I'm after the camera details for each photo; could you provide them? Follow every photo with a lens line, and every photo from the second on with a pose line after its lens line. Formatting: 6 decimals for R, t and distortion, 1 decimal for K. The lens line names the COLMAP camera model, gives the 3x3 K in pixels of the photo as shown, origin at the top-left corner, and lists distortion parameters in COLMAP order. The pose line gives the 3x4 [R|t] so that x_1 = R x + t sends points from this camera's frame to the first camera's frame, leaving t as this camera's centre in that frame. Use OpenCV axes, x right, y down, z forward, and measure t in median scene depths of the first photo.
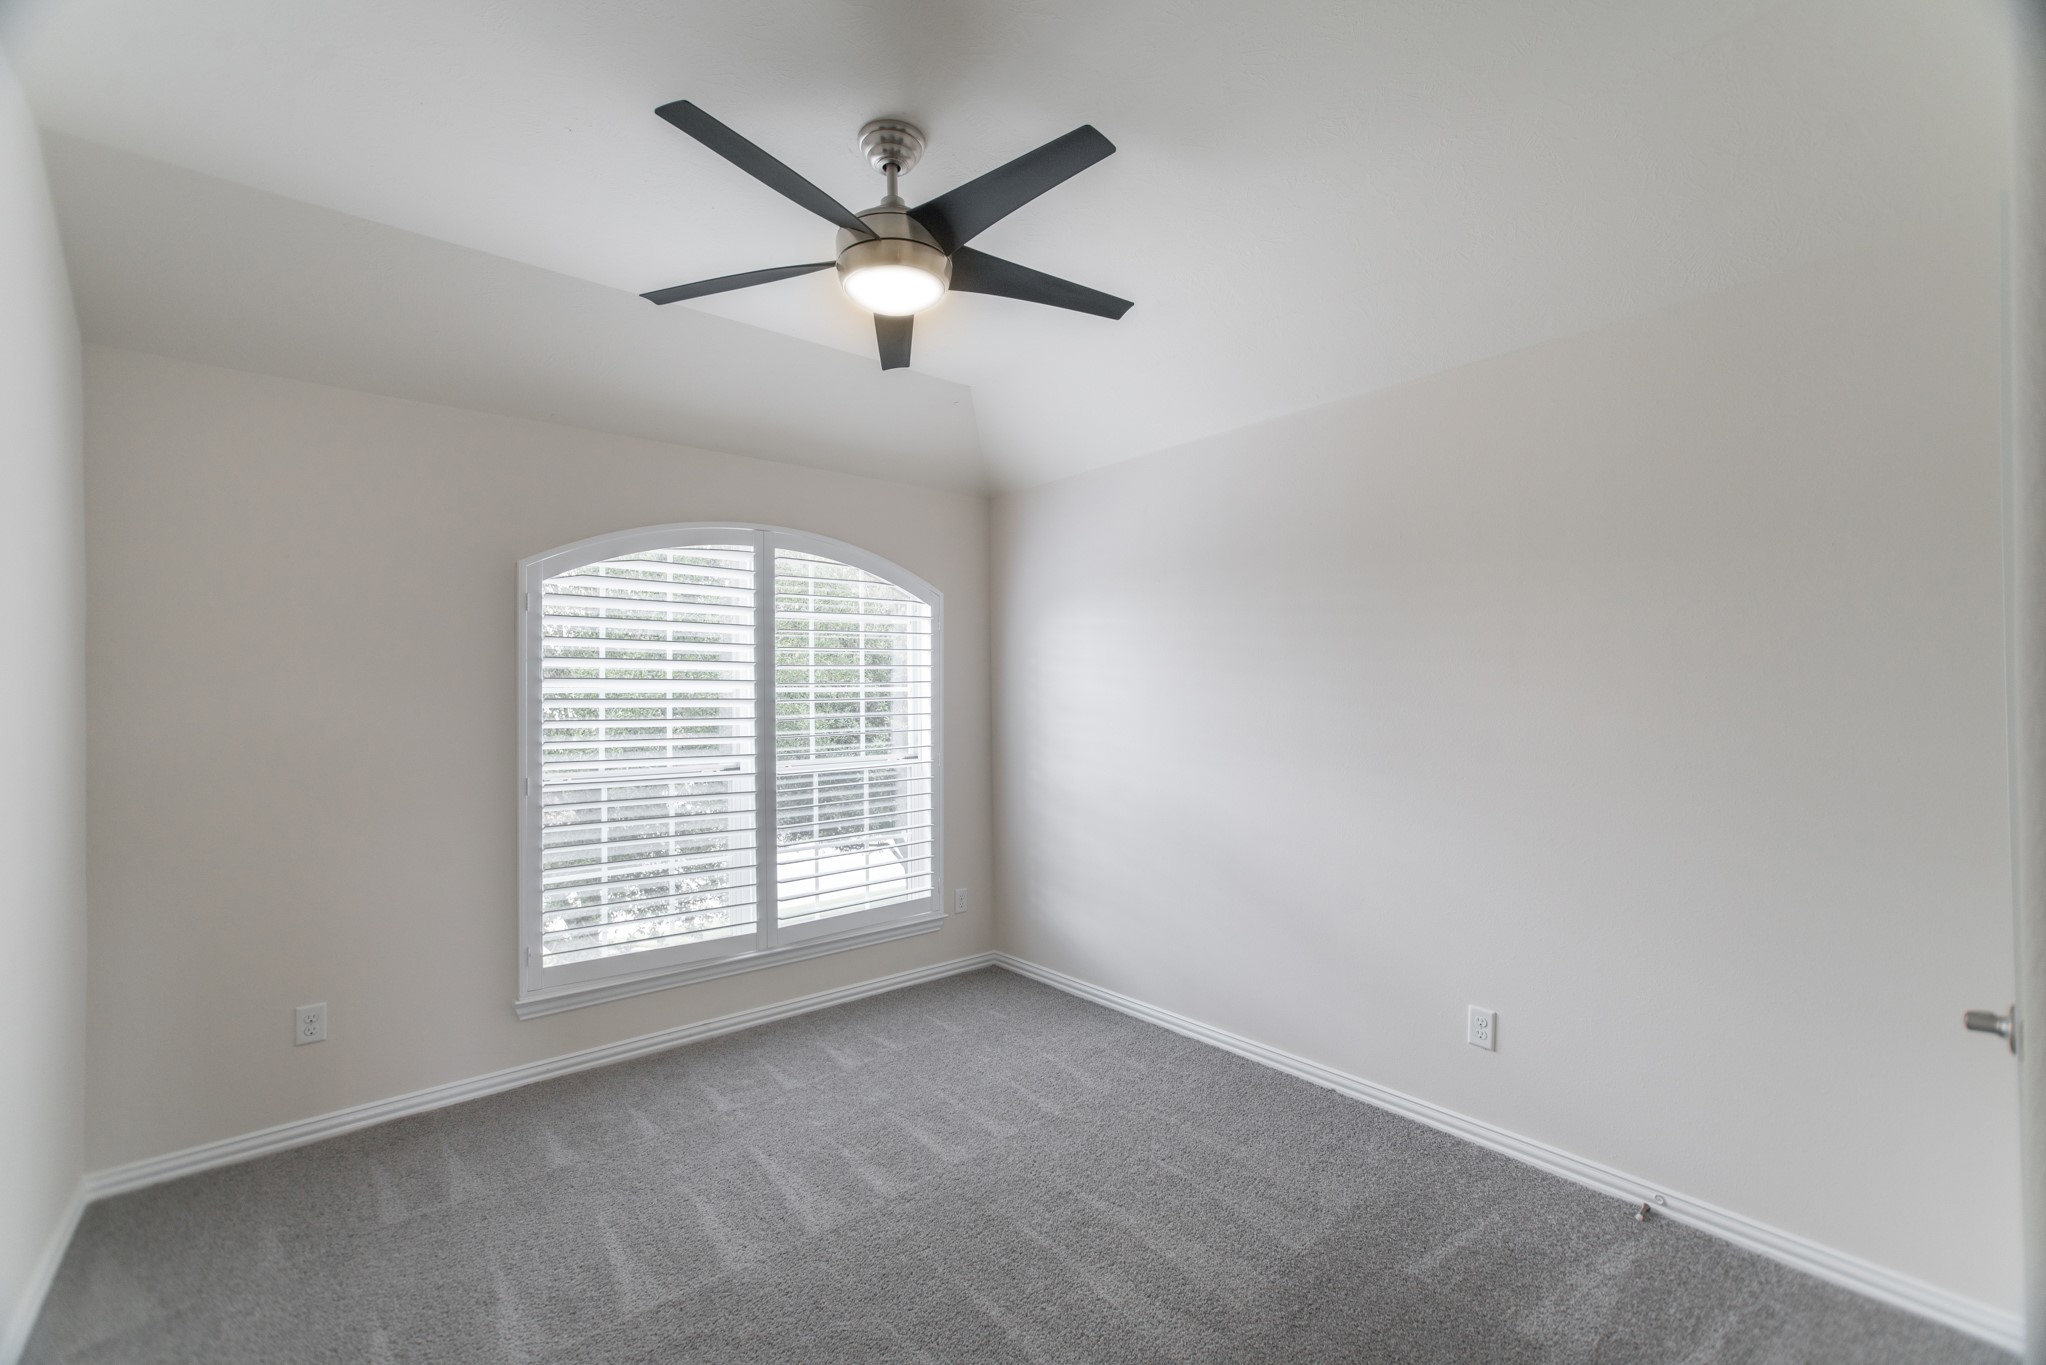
lens RADIAL K [[878.0, 0, 1019.7], [0, 878.0, 675.4], [0, 0, 1]] dist [-0.026133, 0.018023]
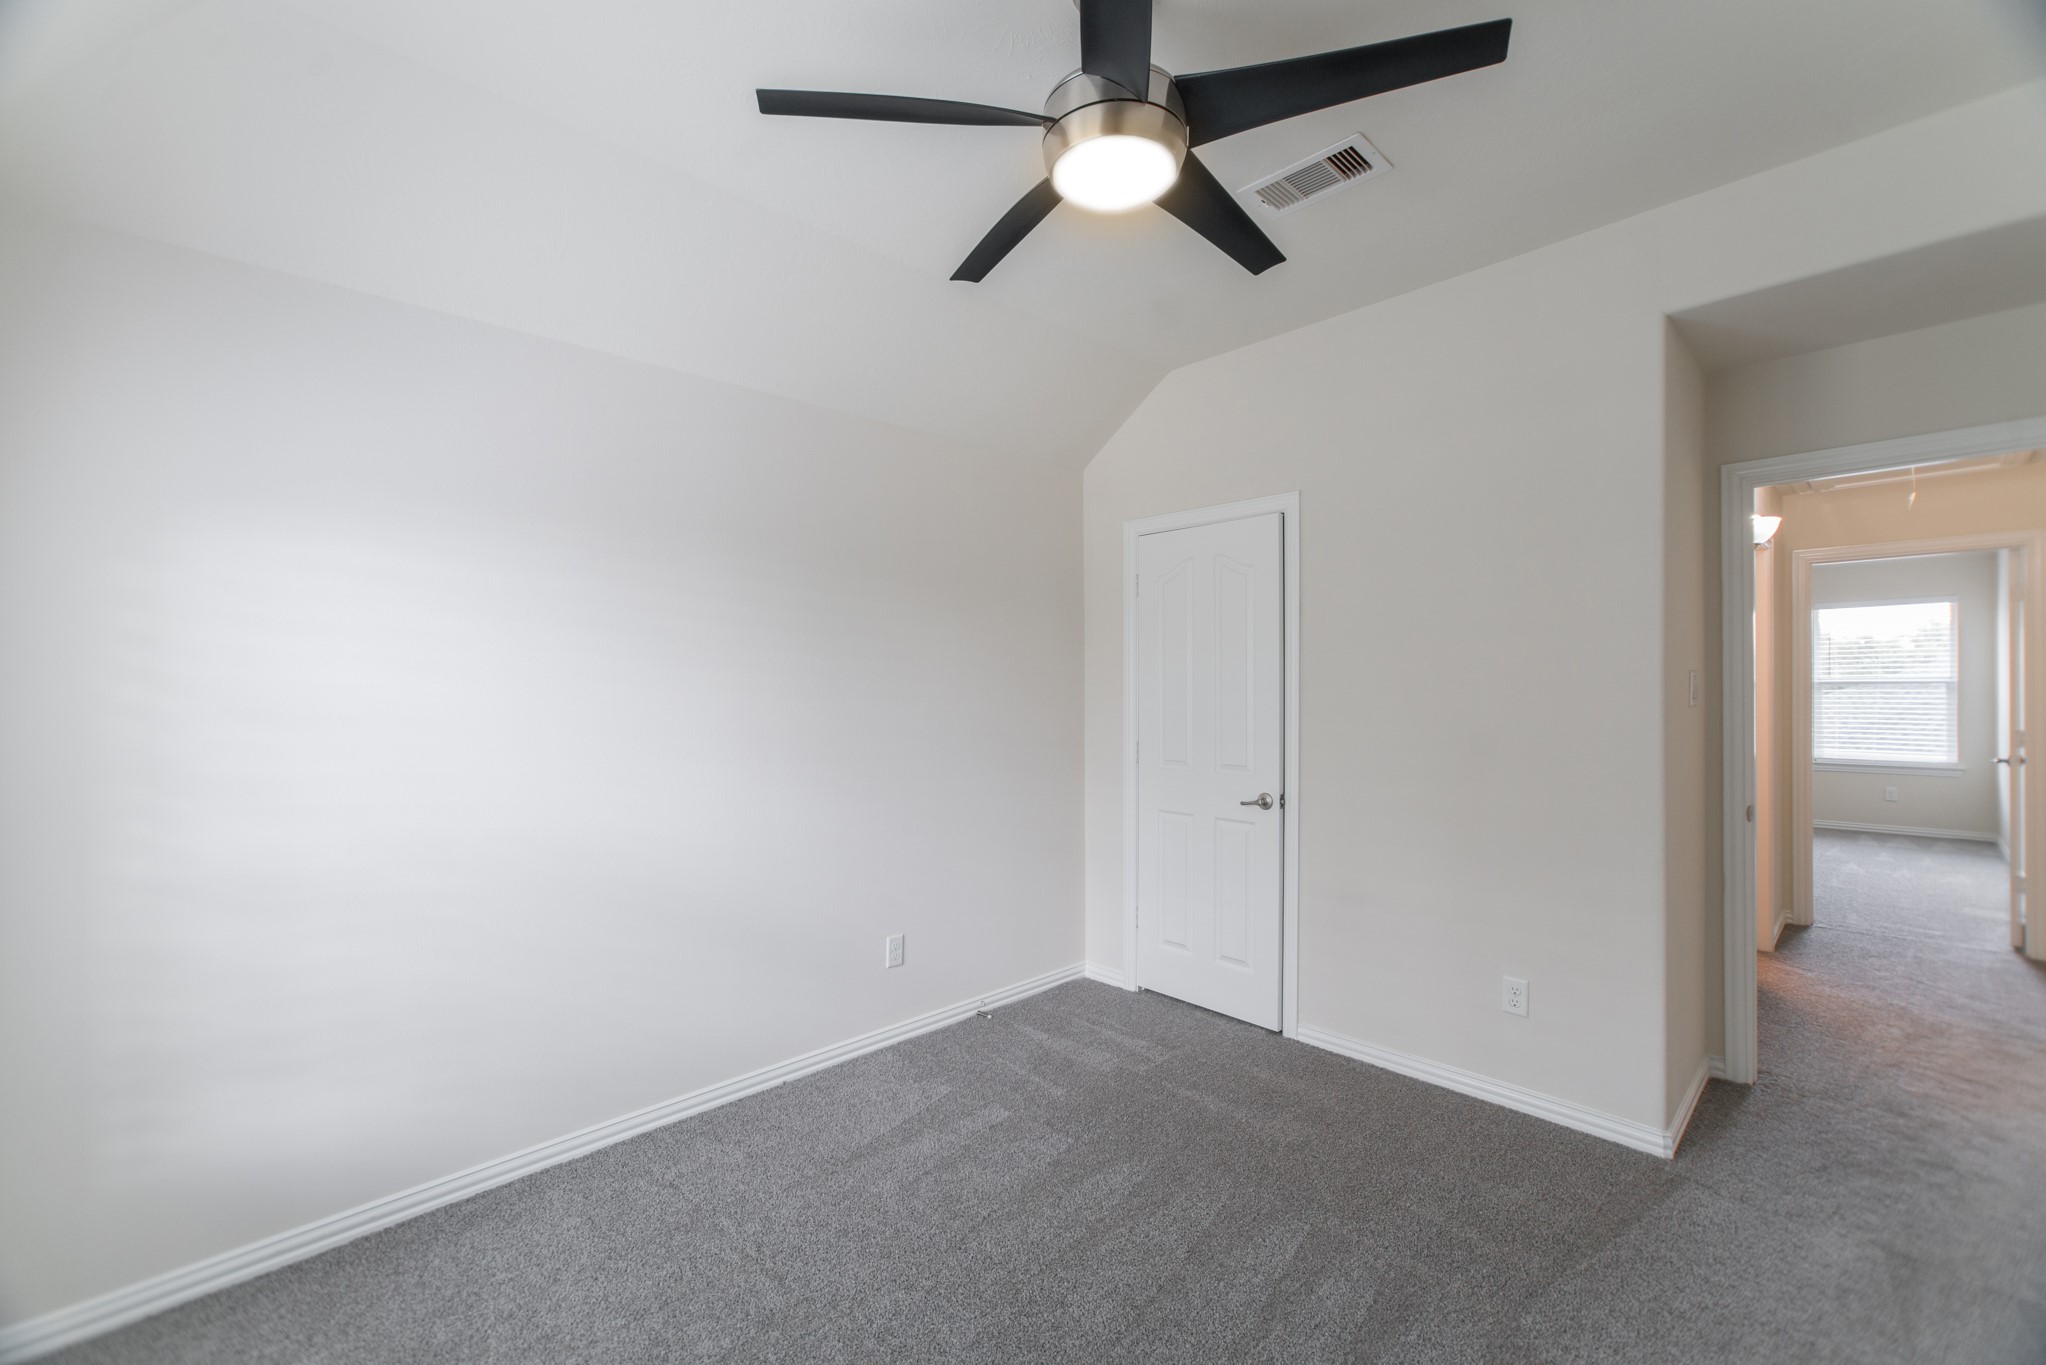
lens RADIAL K [[878.0, 0, 1020.4], [0, 878.0, 690.5], [0, 0, 1]] dist [-0.026133, 0.018023]
pose [[-0.069404, -0.002993, 0.997584, -0.748721], [-0.002684, 0.999992, 0.002814, 0.021609], [-0.997585, -0.002482, -0.069412, 0.903319]]
